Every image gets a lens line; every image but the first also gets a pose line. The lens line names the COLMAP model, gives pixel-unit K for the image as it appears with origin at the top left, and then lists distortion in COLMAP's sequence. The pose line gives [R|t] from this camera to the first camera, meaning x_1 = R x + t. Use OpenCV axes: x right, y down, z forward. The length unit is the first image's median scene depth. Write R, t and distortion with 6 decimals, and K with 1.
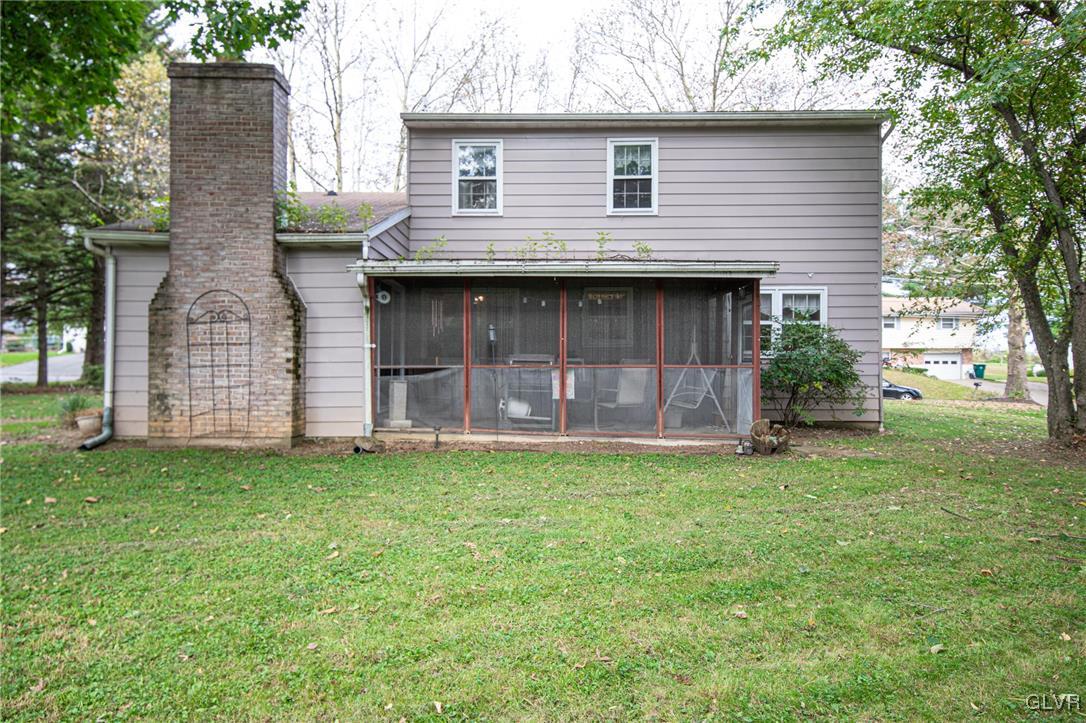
lens RADIAL K [[721.5, 0, 533.1], [0, 721.5, 358.4], [0, 0, 1]] dist [0.027918, -0.000465]
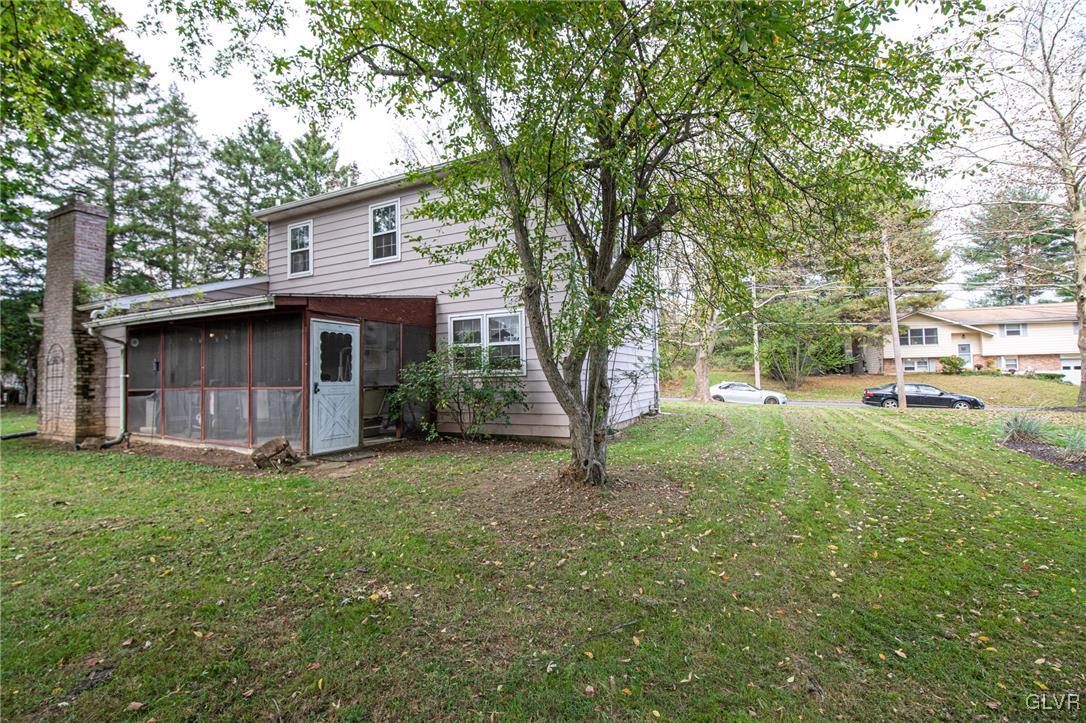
lens RADIAL K [[490.0, 0, 530.8], [0, 490.0, 360.5], [0, 0, 1]] dist [0.000740, -0.009293]
pose [[0.897624, -0.030758, -0.439688, 0.724213], [0.020381, 0.999392, -0.028305, -0.003493], [0.440291, 0.016446, 0.897705, 0.362168]]
